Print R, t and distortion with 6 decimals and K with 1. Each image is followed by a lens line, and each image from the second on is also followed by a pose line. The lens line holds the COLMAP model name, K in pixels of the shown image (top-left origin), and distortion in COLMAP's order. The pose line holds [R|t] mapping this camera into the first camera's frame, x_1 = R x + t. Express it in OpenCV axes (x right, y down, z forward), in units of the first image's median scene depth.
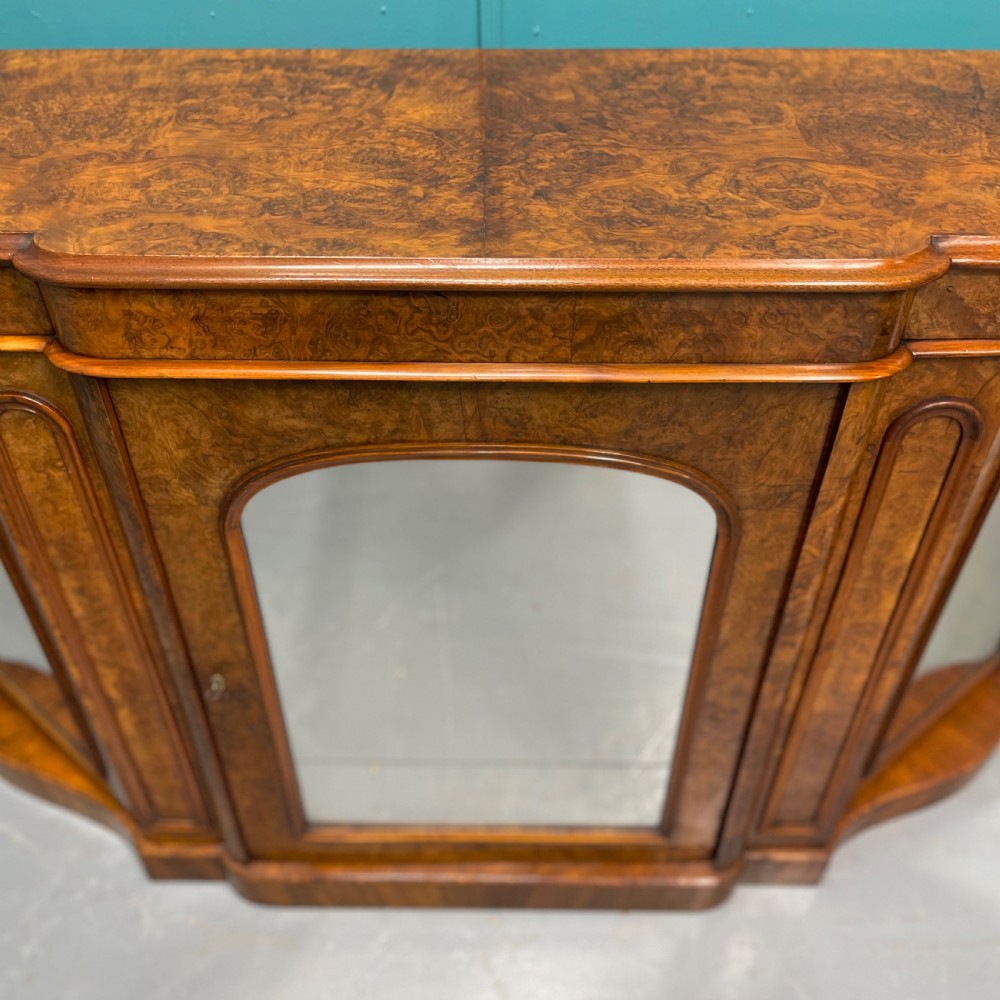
lens RADIAL K [[1032.3, 0, 501.3], [0, 1032.3, 565.9], [0, 0, 1]] dist [0.043866, -0.063033]
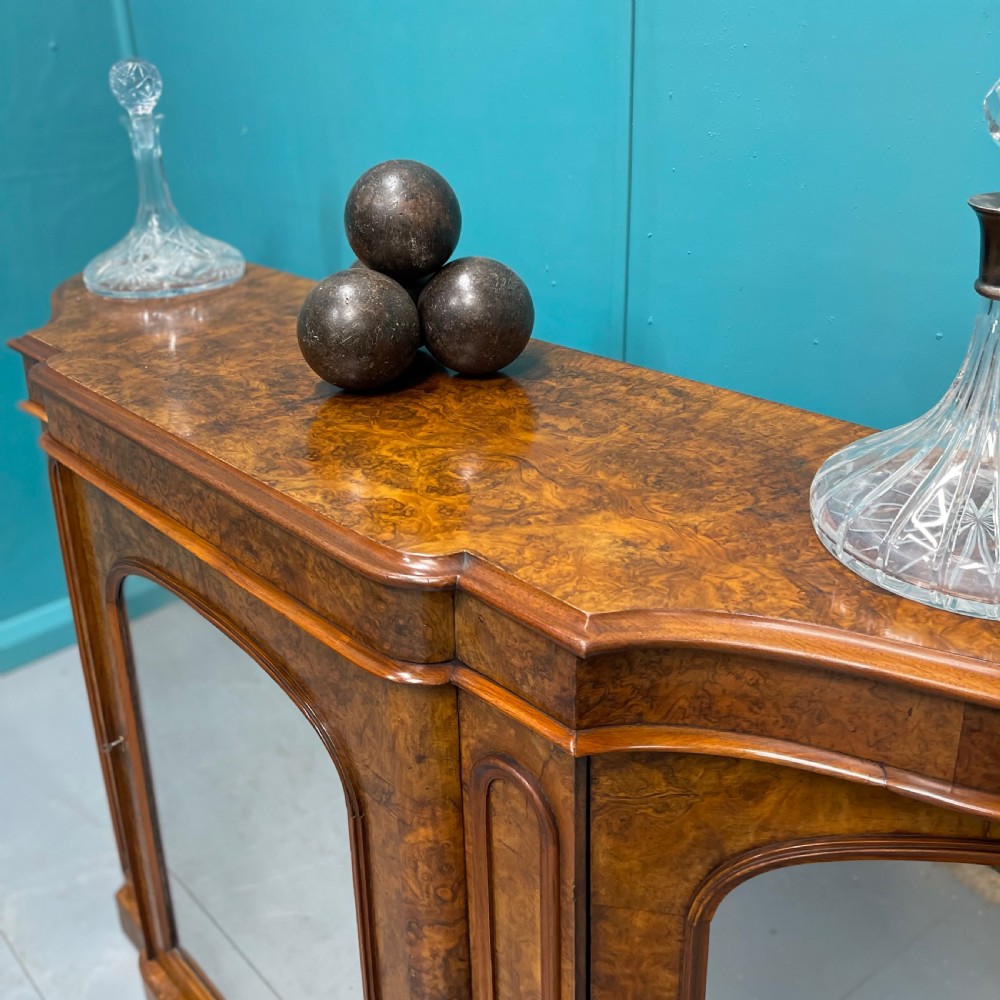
lens RADIAL K [[1012.2, 0, 498.7], [0, 1012.2, 406.2], [0, 0, 1]] dist [0.044576, -0.042274]
pose [[0.694502, 0.236147, -0.679633, 0.902270], [-0.490184, 0.846758, -0.206691, -0.227840], [0.526675, 0.476693, 0.703831, 0.290188]]
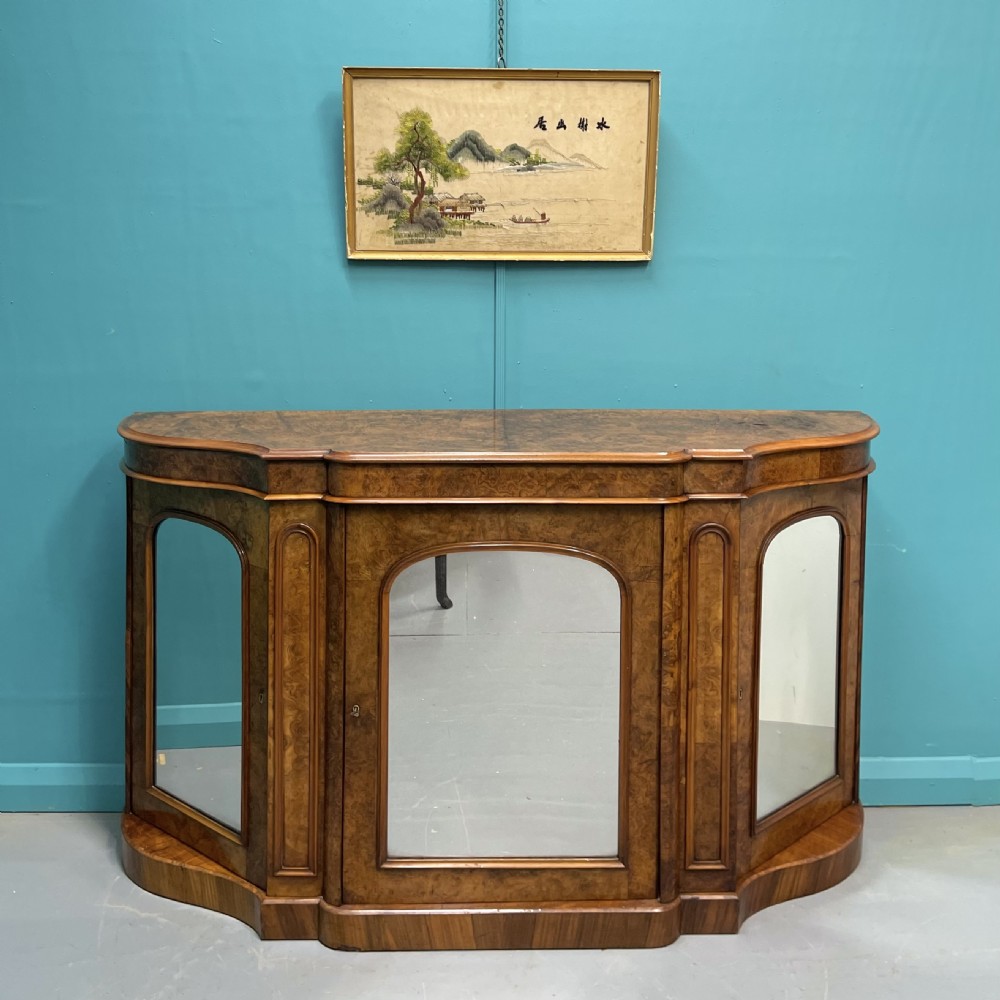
lens RADIAL K [[1154.0, 0, 498.7], [0, 1154.0, 297.6], [0, 0, 1]] dist [0.063439, -0.070147]
pose [[0.999275, 0.001627, 0.038040, -0.133506], [0.023108, 0.768133, -0.639873, 1.071183], [-0.030261, 0.640288, 0.767538, -1.247142]]
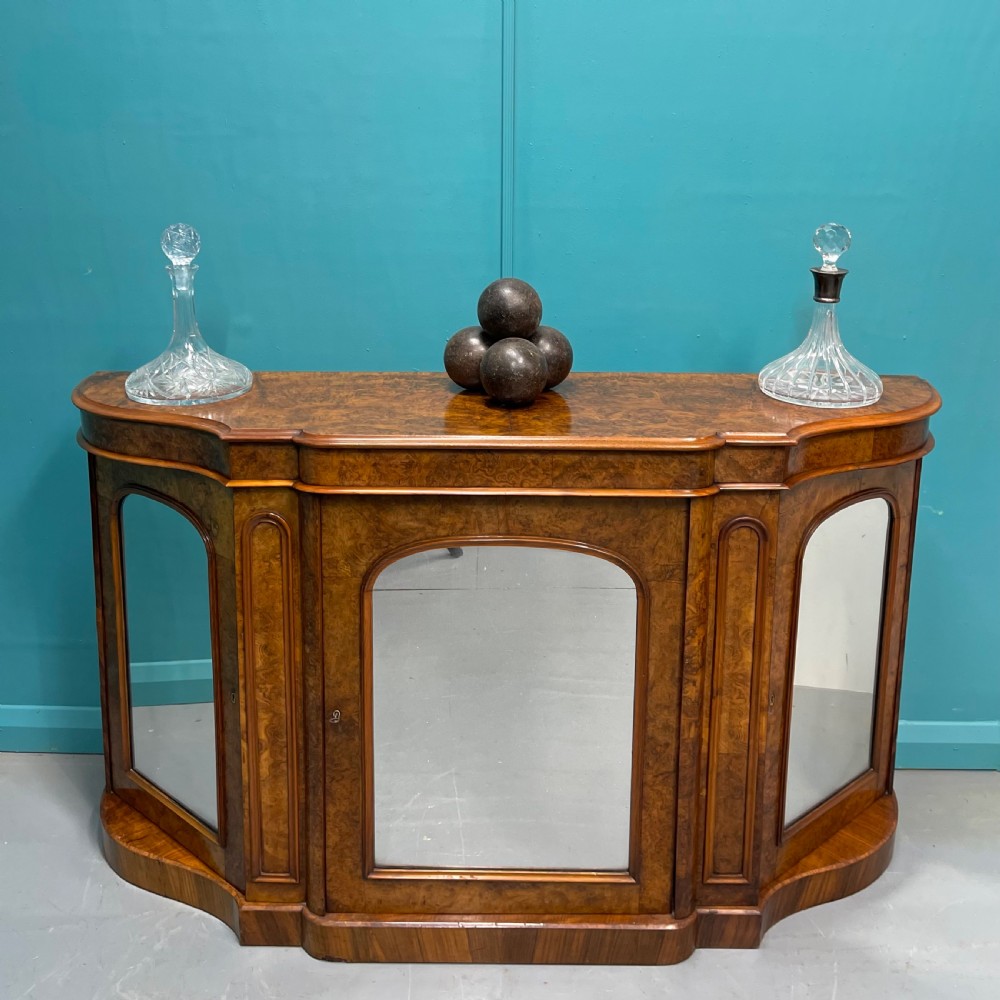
lens RADIAL K [[1057.5, 0, 504.4], [0, 1057.5, 356.1], [0, 0, 1]] dist [0.081392, -0.091112]
pose [[0.999944, 0.004490, 0.009628, -0.044939], [0.001301, 0.847703, -0.530469, 0.644251], [-0.010544, 0.530452, 0.847649, -0.851609]]
